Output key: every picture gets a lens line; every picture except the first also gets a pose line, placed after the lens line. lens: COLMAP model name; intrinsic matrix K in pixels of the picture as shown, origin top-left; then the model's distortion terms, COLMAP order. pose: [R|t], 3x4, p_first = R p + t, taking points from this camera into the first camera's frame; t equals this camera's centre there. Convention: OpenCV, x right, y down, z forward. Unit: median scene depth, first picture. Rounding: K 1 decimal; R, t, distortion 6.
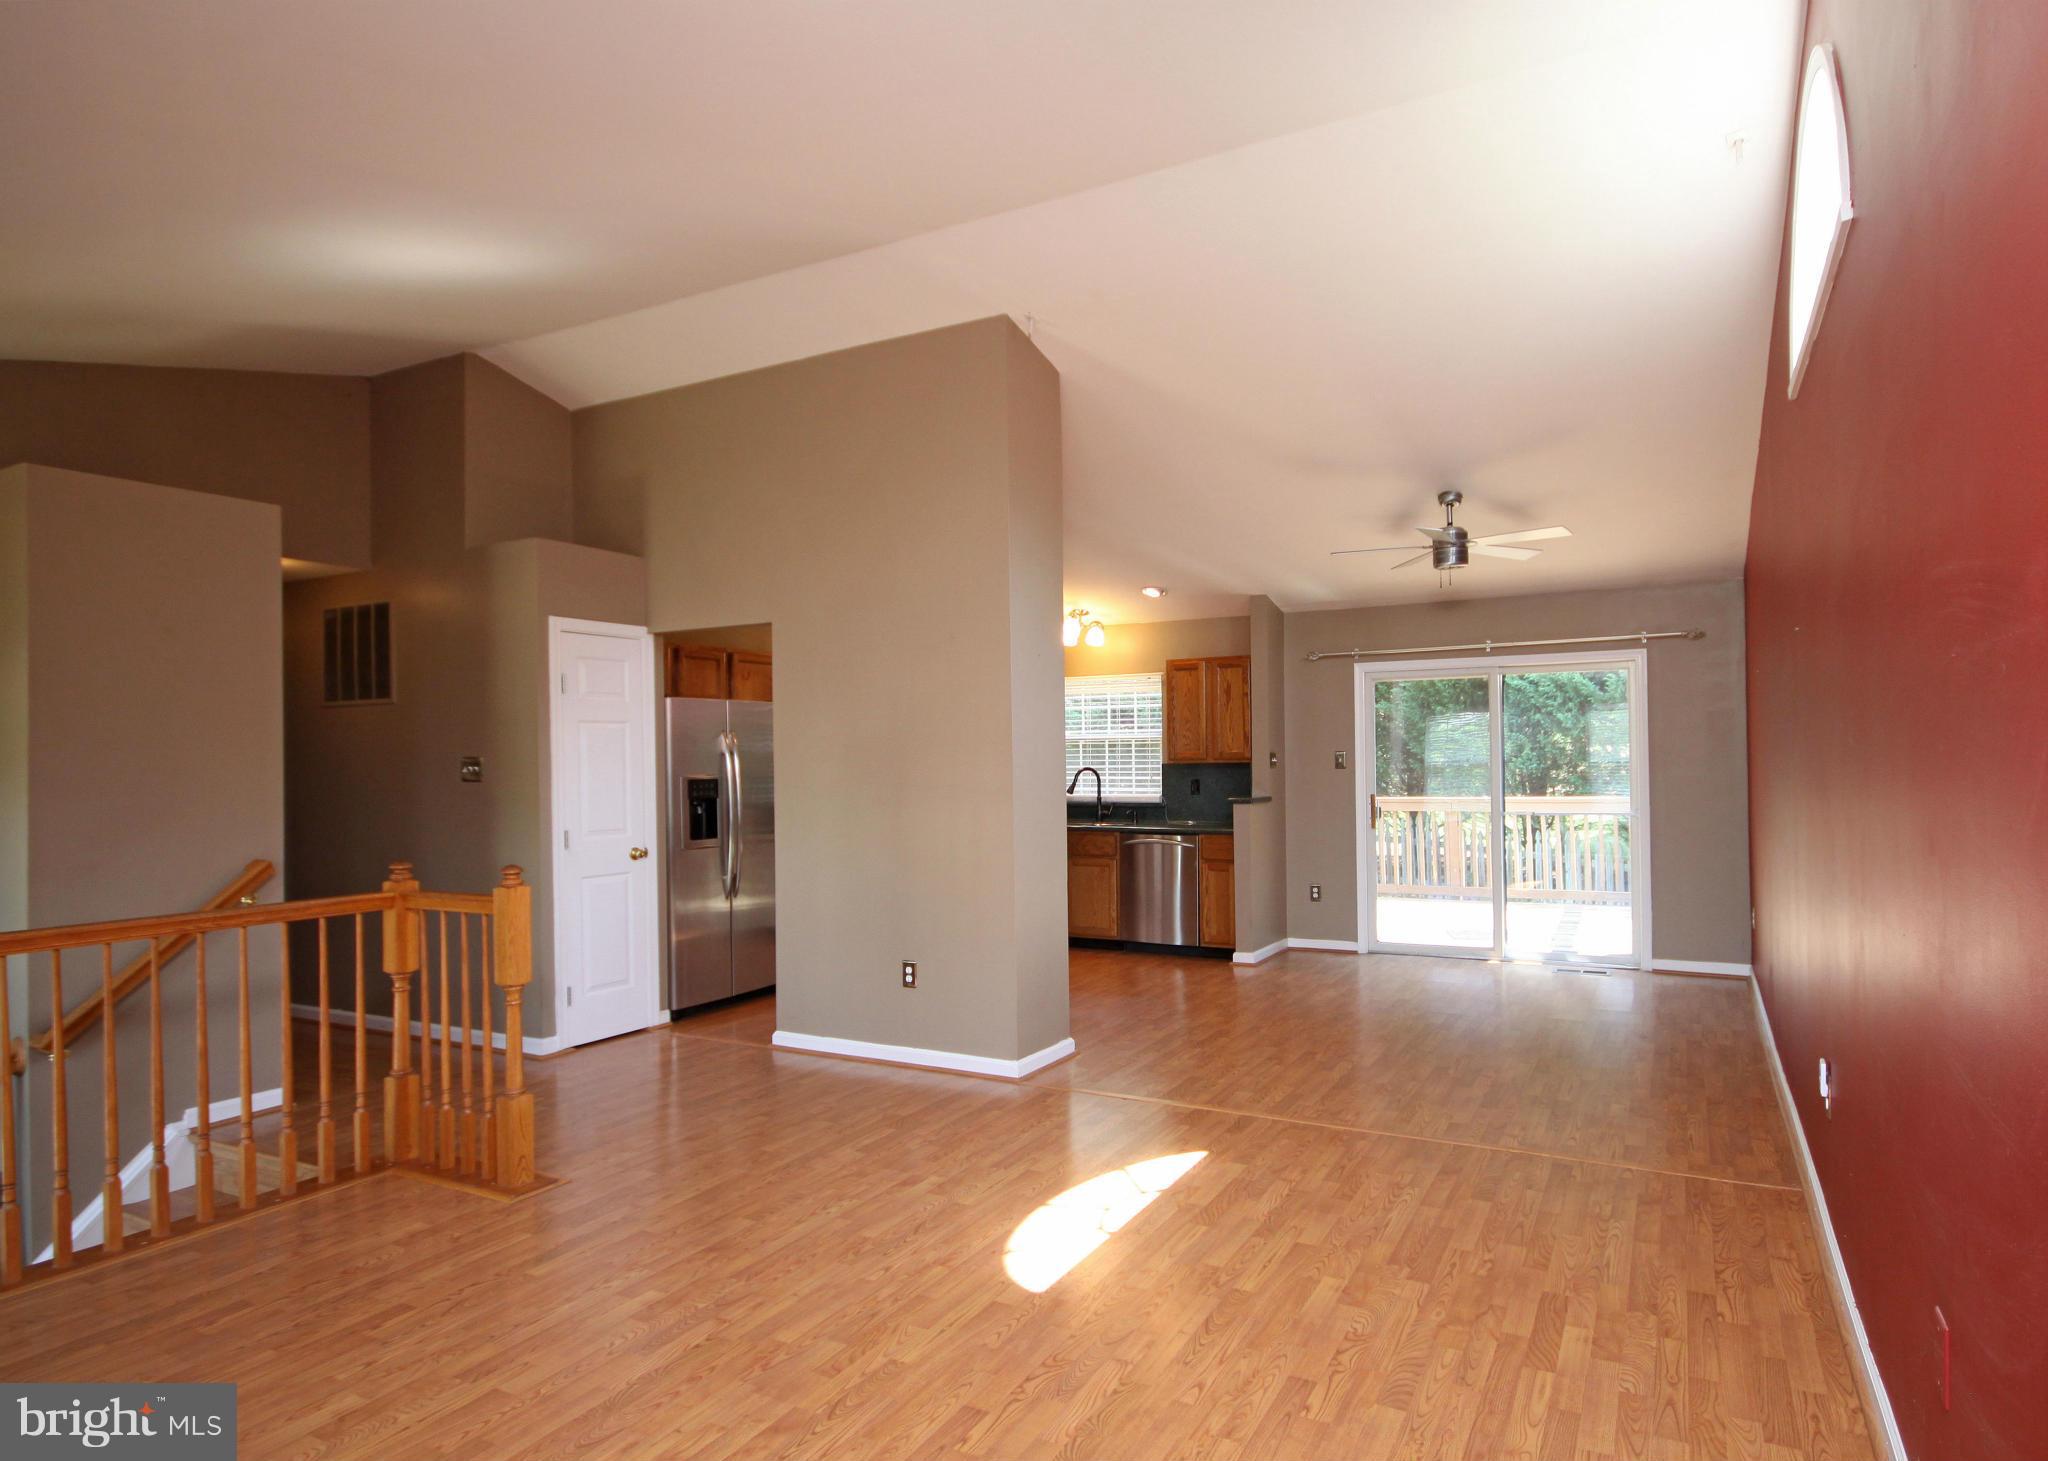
lens RADIAL K [[1115.0, 0, 1141.7], [0, 1115.0, 725.7], [0, 0, 1]] dist [0.001072, 0.000166]
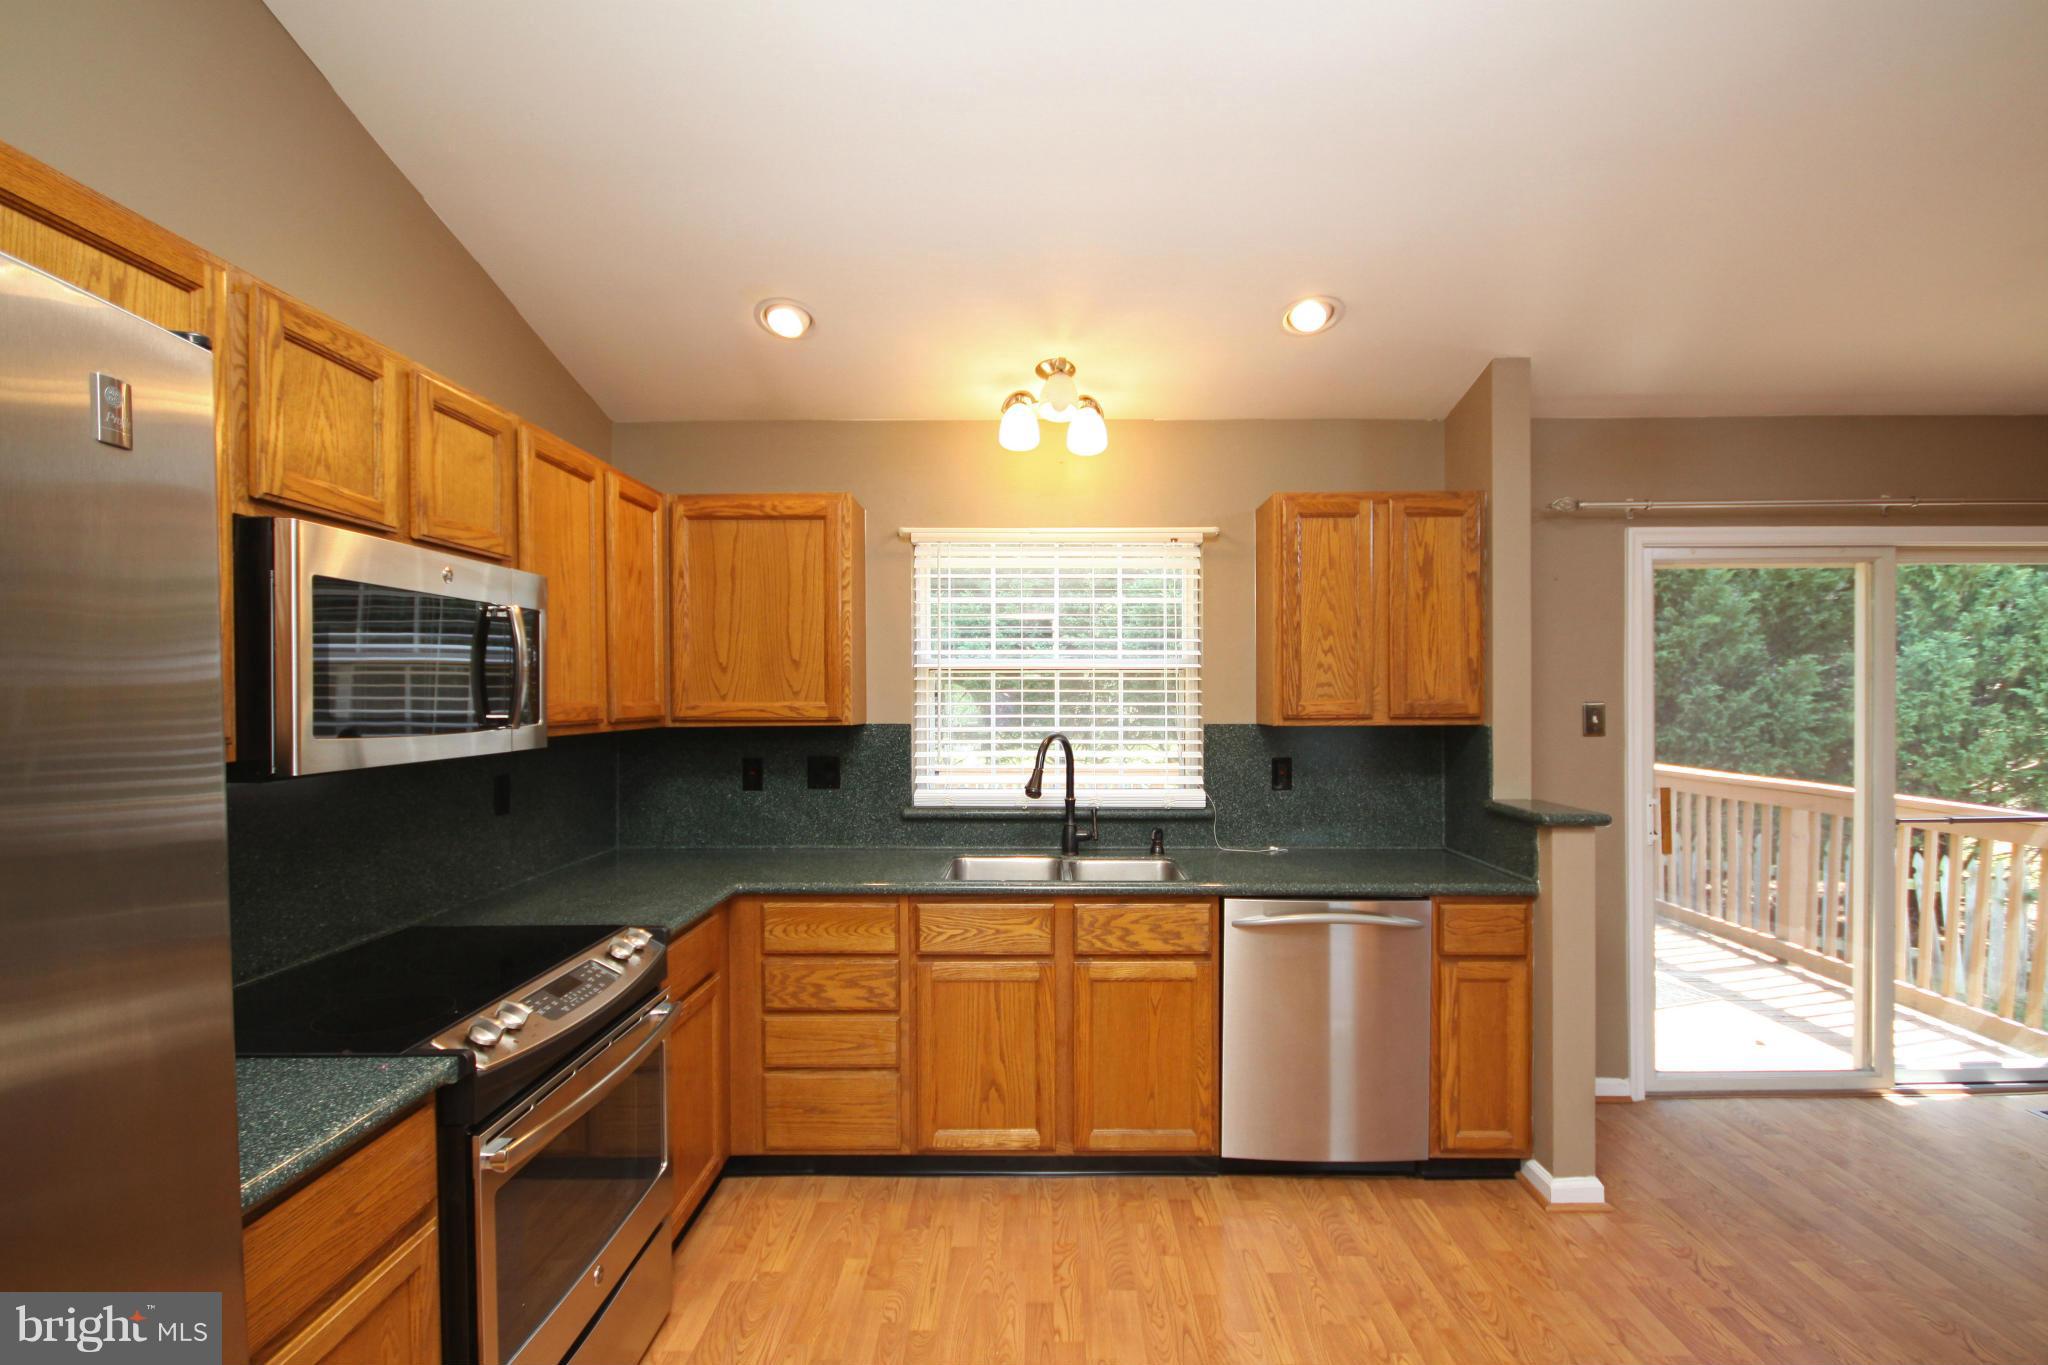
lens RADIAL K [[952.2, 0, 1036.0], [0, 952.2, 703.5], [0, 0, 1]] dist [-0.002457, -0.000274]
pose [[0.904010, 0.006826, 0.427456, -0.247094], [-0.022090, 0.999283, 0.030758, 0.016831], [-0.426939, -0.037248, 0.903513, 0.764038]]
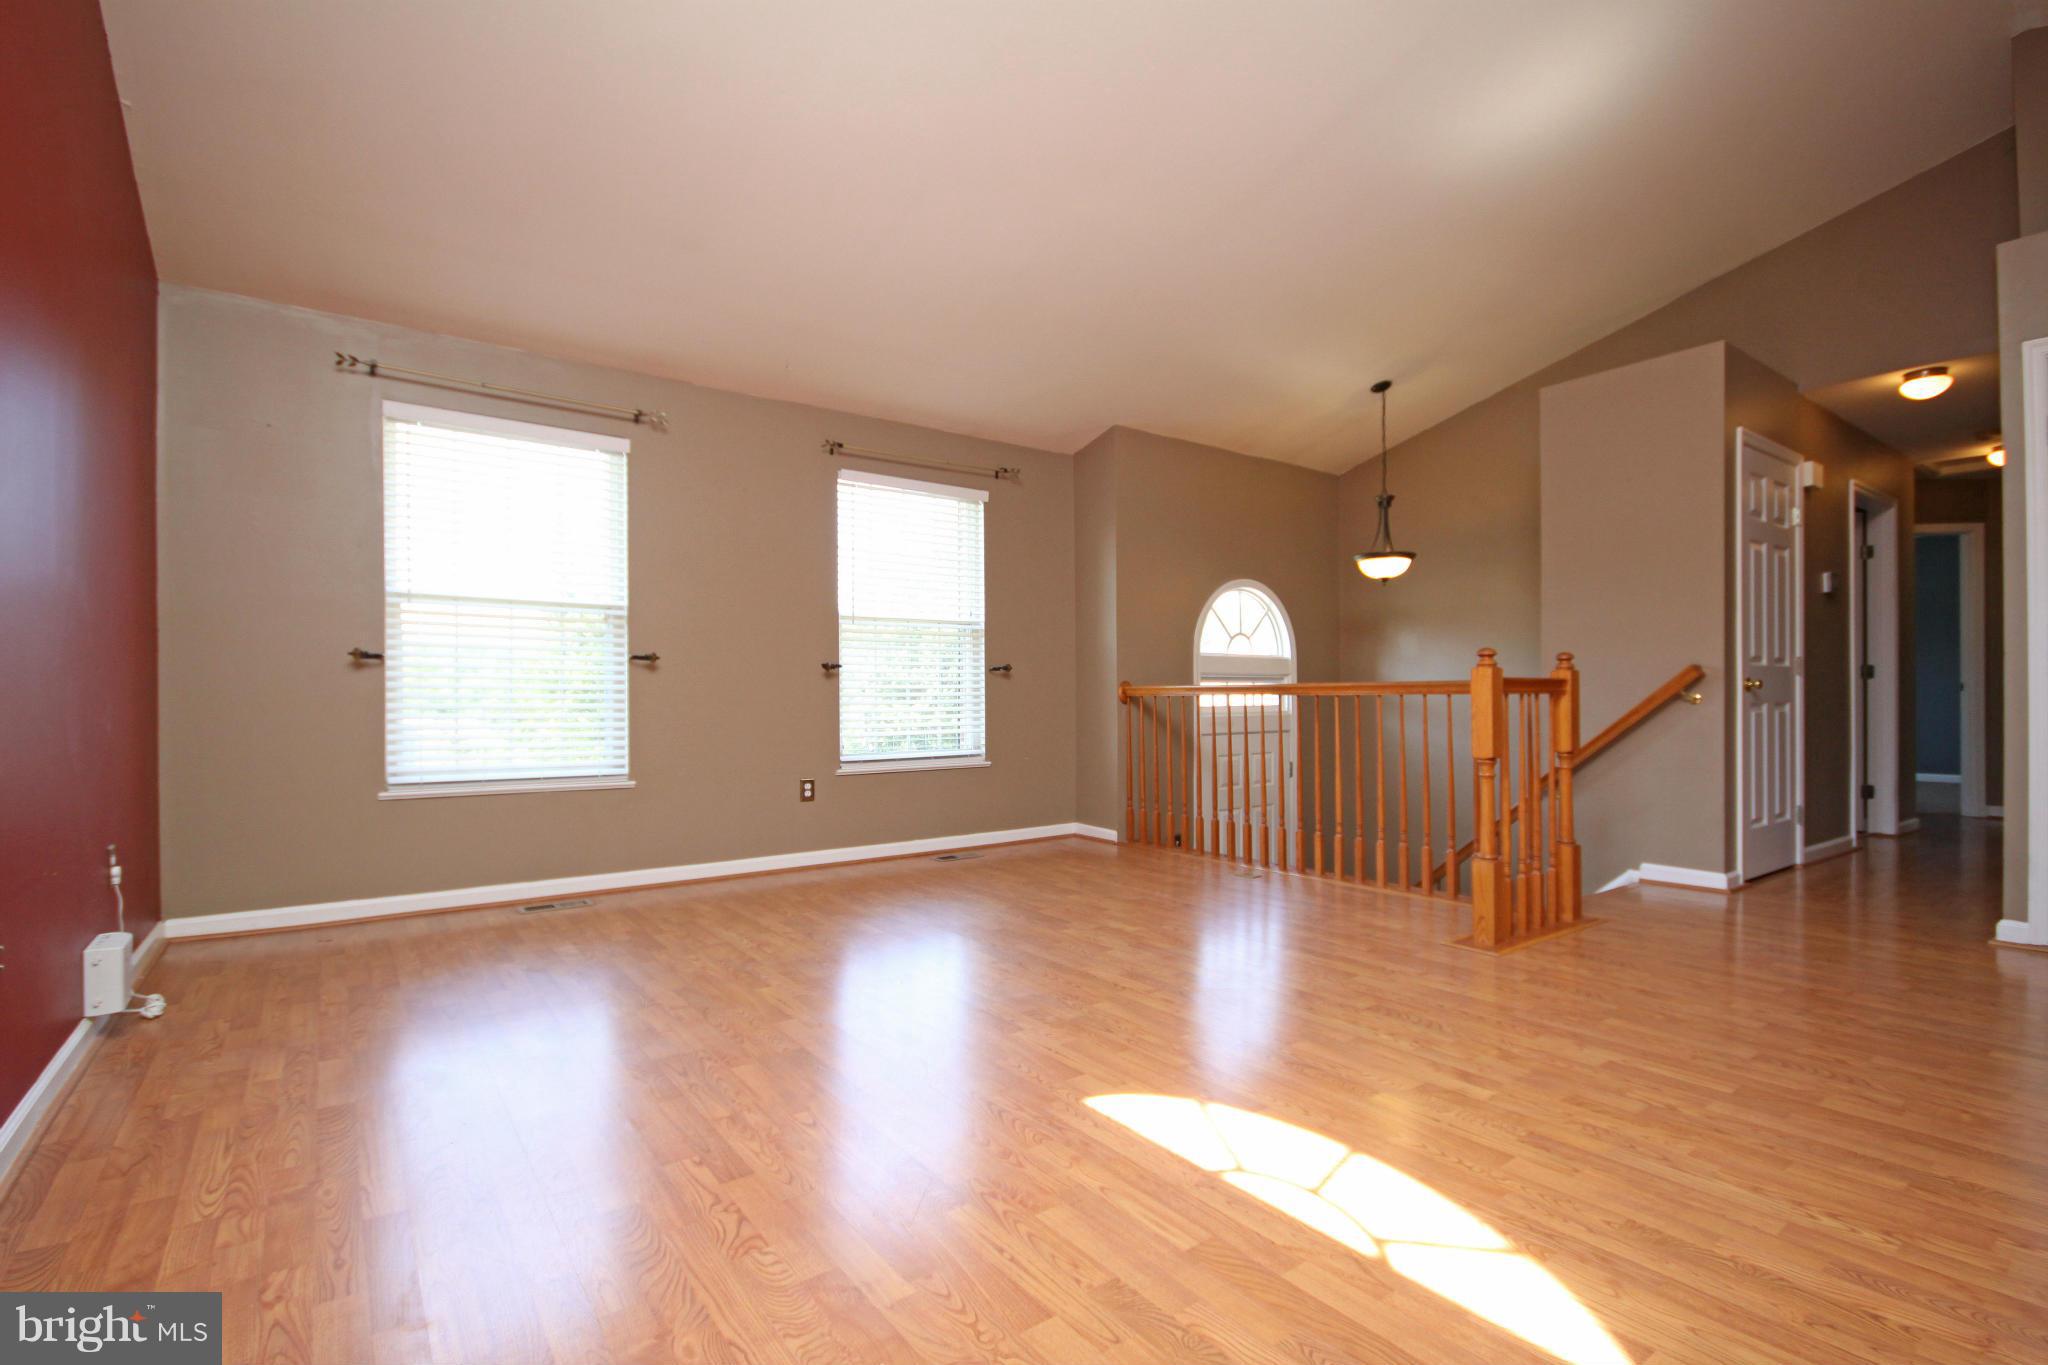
lens RADIAL K [[952.2, 0, 1036.0], [0, 952.2, 703.5], [0, 0, 1]] dist [-0.002457, -0.000274]
pose [[-0.465884, 0.019353, -0.884634, 0.221732], [0.036509, 0.999330, 0.002635, 0.078509], [0.884092, -0.031069, -0.466278, 0.513429]]
